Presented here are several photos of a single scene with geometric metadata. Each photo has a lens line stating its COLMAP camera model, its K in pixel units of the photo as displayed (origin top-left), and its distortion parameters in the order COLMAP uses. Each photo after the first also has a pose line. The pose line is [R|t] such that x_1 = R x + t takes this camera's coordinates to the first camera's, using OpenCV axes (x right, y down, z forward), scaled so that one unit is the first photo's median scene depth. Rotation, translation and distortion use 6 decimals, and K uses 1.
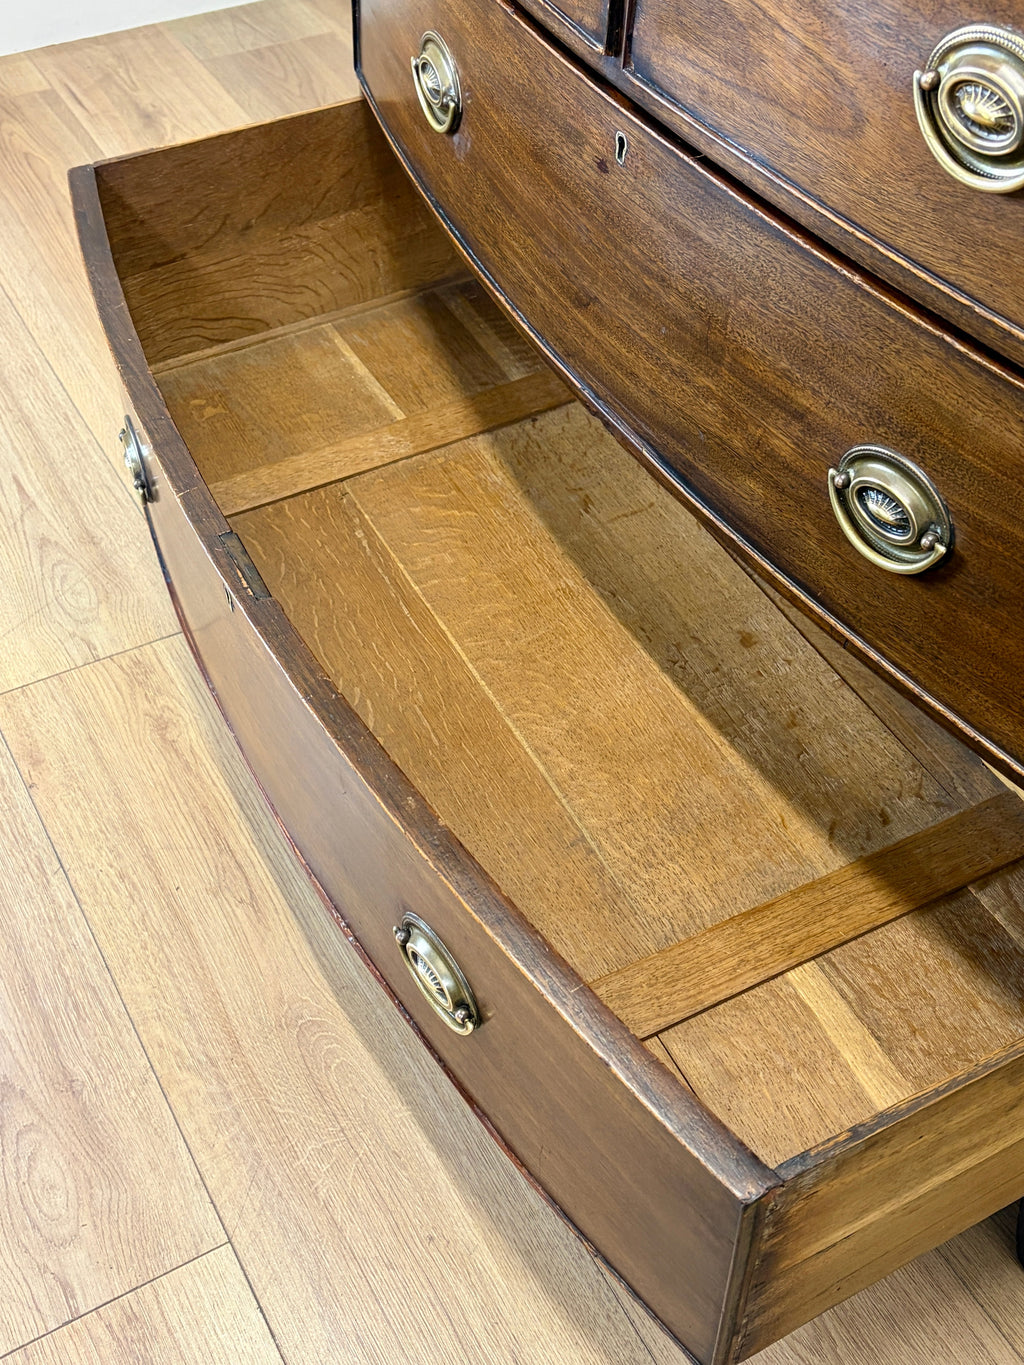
lens RADIAL K [[1613.1, 0, 532.9], [0, 1613.1, 655.4], [0, 0, 1]] dist [0.174005, -0.437120]
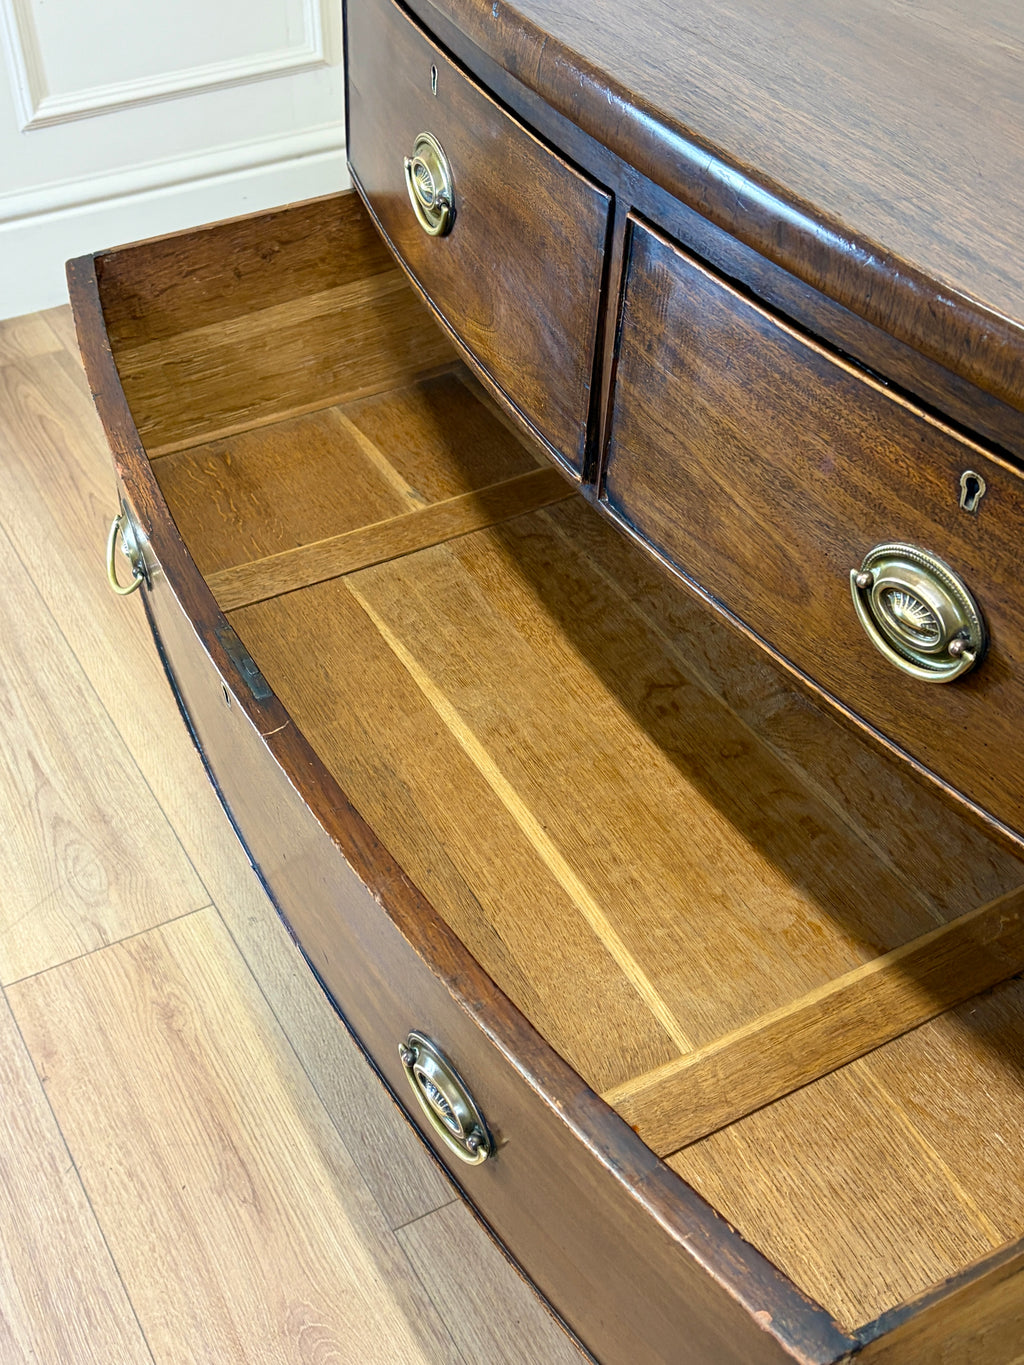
lens RADIAL K [[1613.1, 0, 532.9], [0, 1613.1, 655.4], [0, 0, 1]] dist [0.174005, -0.437120]
pose [[0.999952, -0.007054, 0.006764, 0.001159], [0.007473, 0.997912, -0.064156, -0.127372], [-0.006297, 0.064203, 0.997917, -0.071940]]
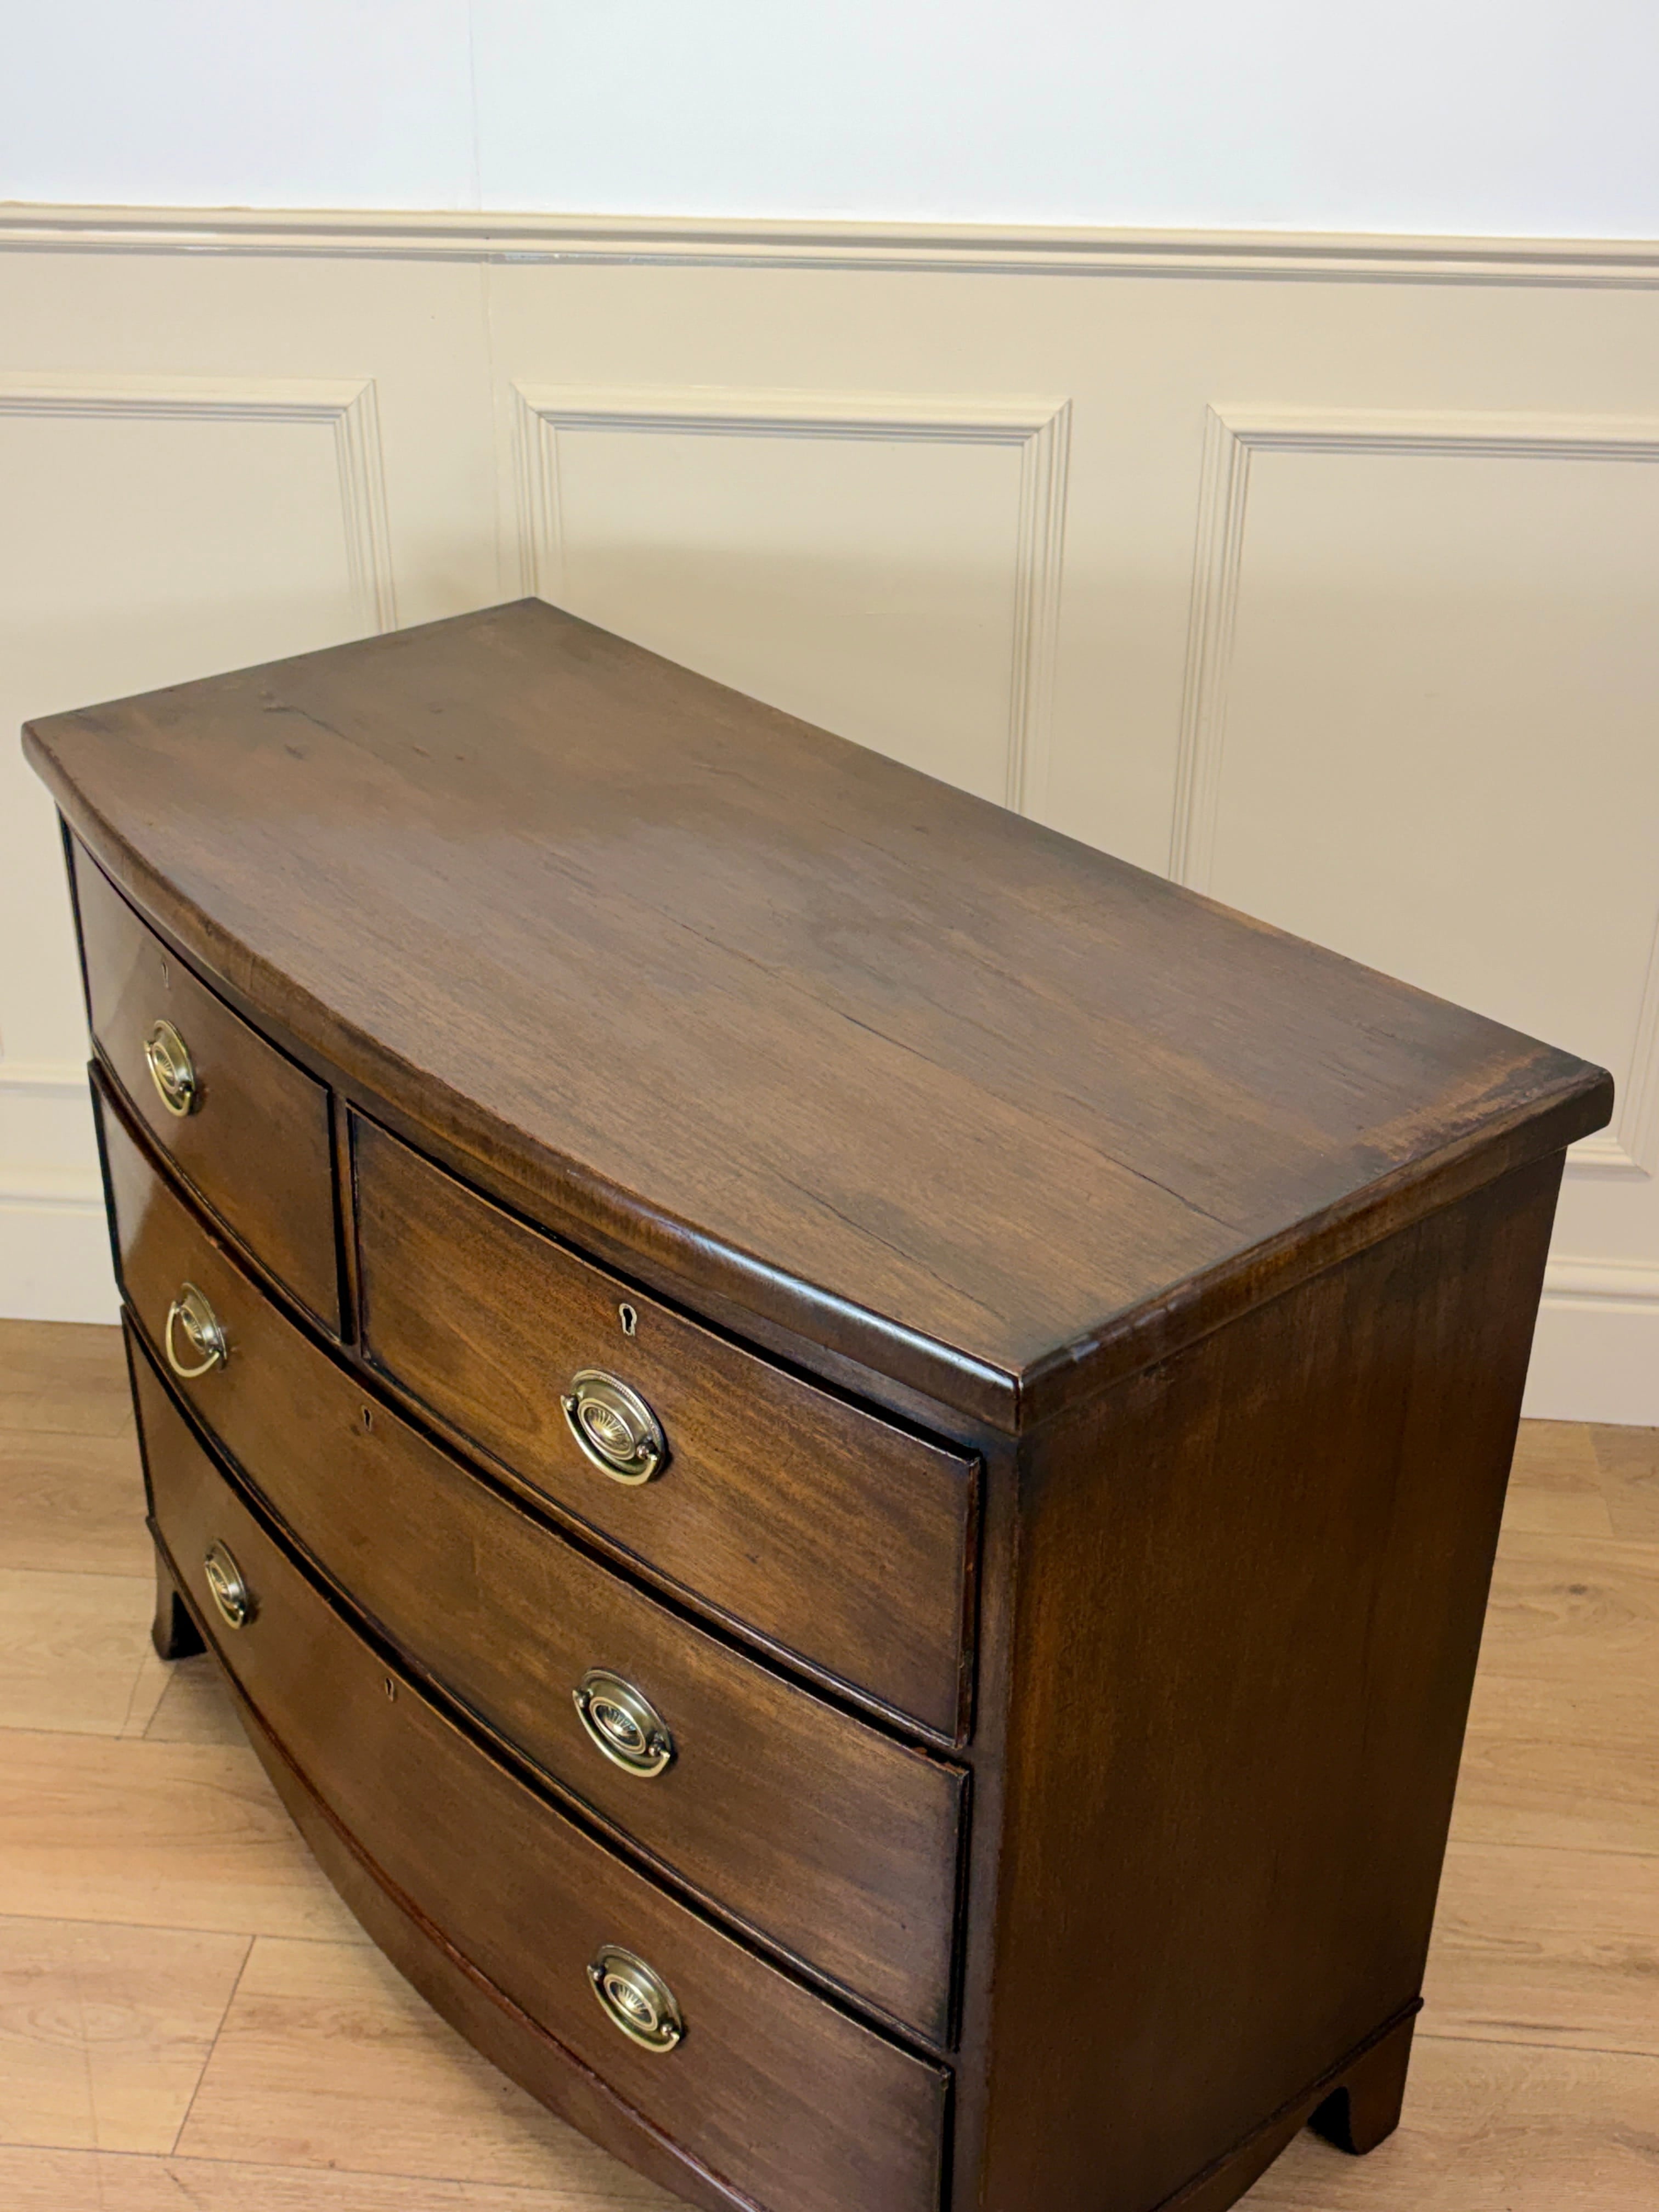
lens RADIAL K [[2681.0, 0, 833.4], [0, 2681.0, 1133.8], [0, 0, 1]] dist [0.160635, -0.012723]
pose [[0.984046, -0.107647, 0.141652, 0.093344], [0.138241, 0.963820, -0.227905, -0.022541], [-0.111994, 0.243851, 0.963325, -0.643577]]
